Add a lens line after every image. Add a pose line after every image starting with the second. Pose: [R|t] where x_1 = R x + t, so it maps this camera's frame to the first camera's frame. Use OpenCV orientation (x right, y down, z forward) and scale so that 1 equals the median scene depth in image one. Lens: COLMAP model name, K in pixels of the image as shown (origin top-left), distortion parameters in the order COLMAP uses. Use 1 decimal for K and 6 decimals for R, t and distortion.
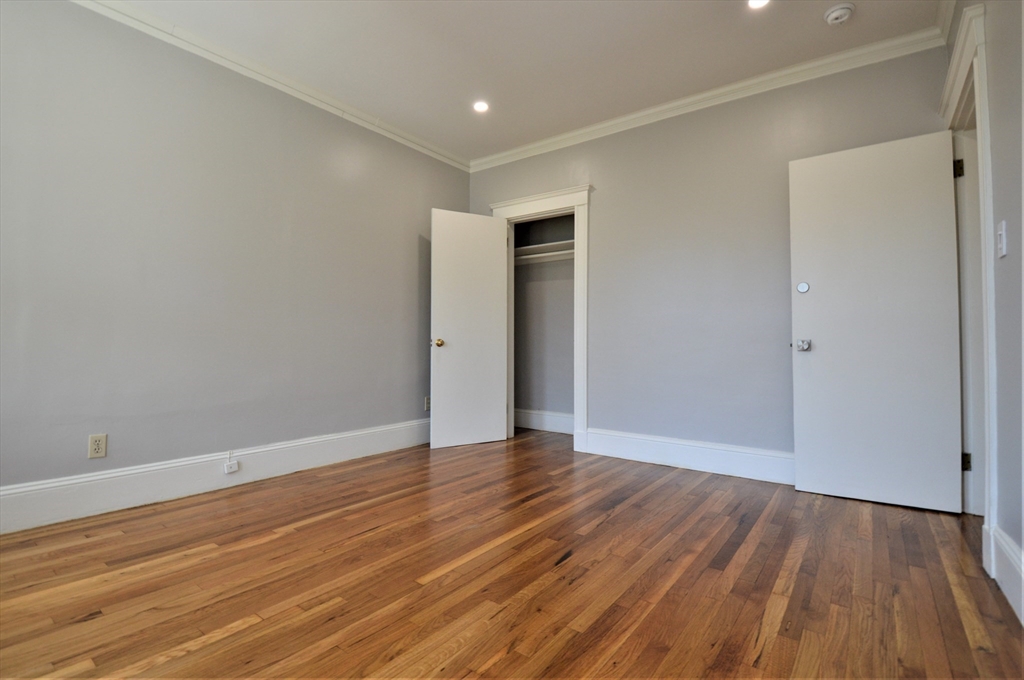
lens RADIAL K [[461.6, 0, 516.6], [0, 461.6, 341.4], [0, 0, 1]] dist [-0.009342, -0.011707]
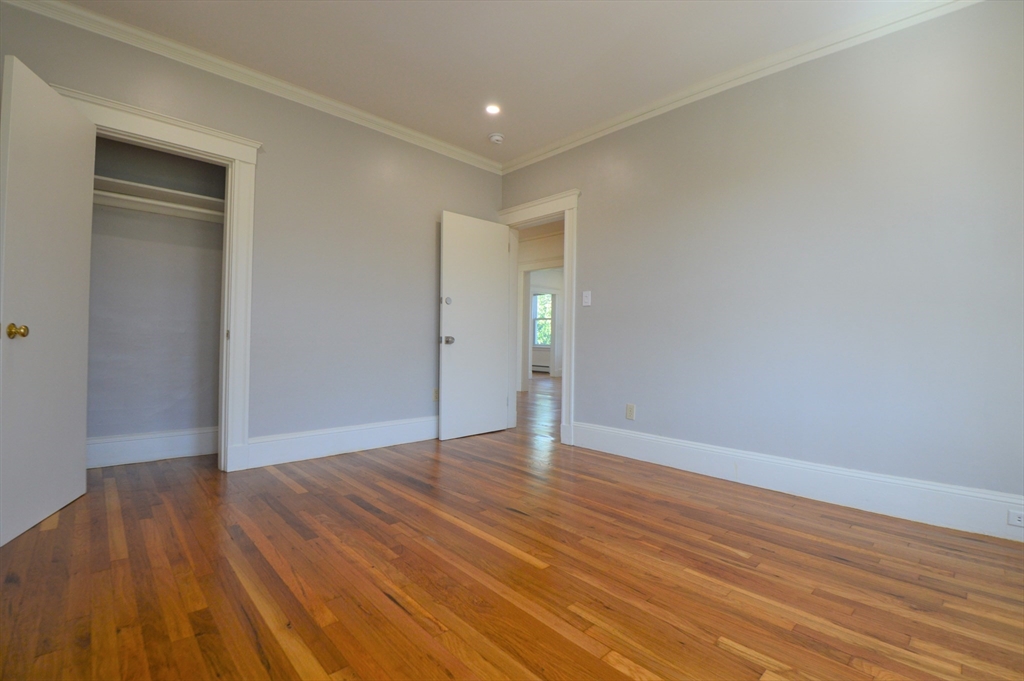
lens RADIAL K [[461.6, 0, 516.7], [0, 461.6, 335.5], [0, 0, 1]] dist [-0.009342, -0.011707]
pose [[0.183153, 0.004944, 0.983072, -0.986308], [-0.018493, 0.999828, -0.001583, -0.004209], [-0.982911, -0.017890, 0.183213, 0.685963]]
